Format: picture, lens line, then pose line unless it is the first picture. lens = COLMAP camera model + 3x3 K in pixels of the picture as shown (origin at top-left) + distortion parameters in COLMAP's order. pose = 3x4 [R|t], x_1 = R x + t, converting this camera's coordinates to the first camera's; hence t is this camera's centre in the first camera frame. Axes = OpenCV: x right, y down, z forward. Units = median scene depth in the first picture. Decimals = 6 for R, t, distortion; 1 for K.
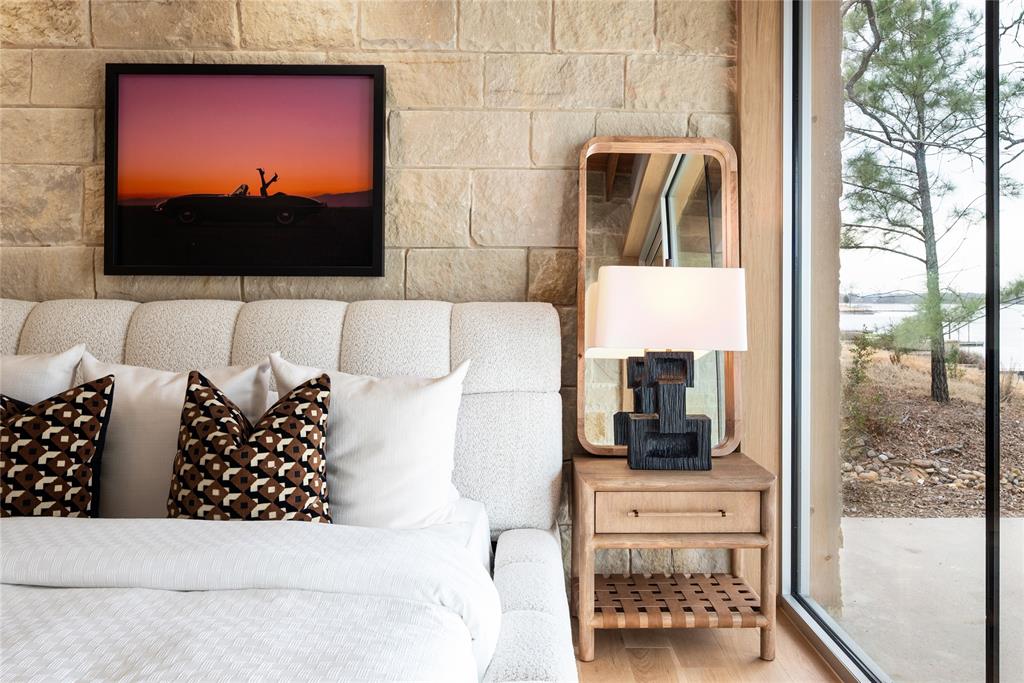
lens RADIAL K [[736.4, 0, 521.7], [0, 736.4, 300.4], [0, 0, 1]] dist [-0.004892, -0.000378]
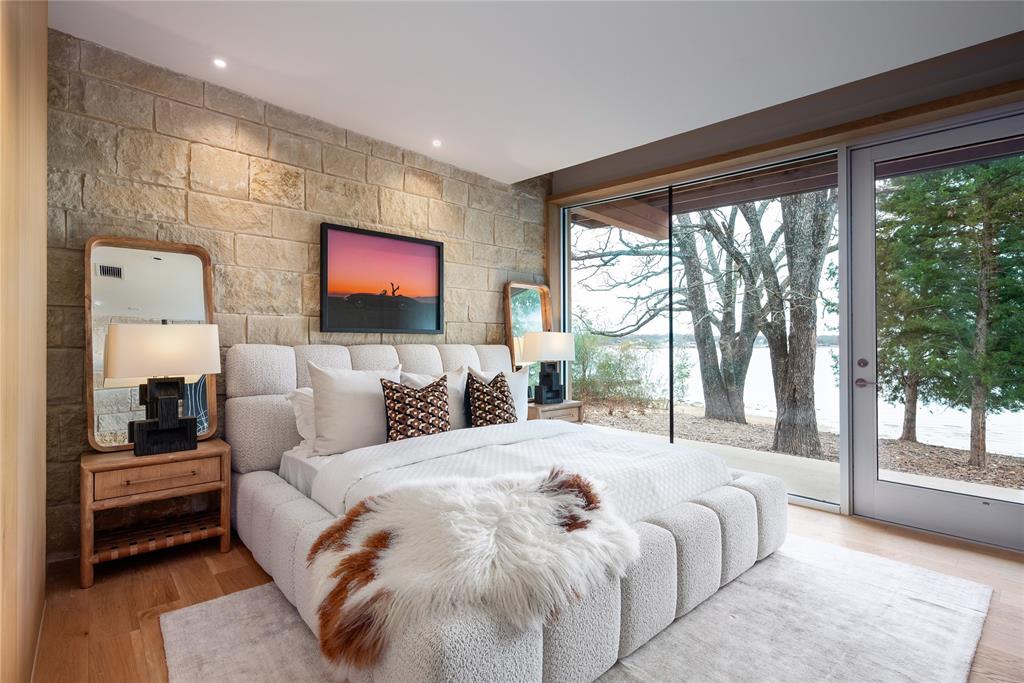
lens RADIAL K [[470.1, 0, 511.2], [0, 470.1, 341.2], [0, 0, 1]] dist [-0.000224, -0.000010]
pose [[0.752315, -0.001962, 0.658801, -0.987268], [0.003970, 0.999991, -0.001555, -0.007135], [-0.658792, 0.003785, 0.752316, -0.247914]]
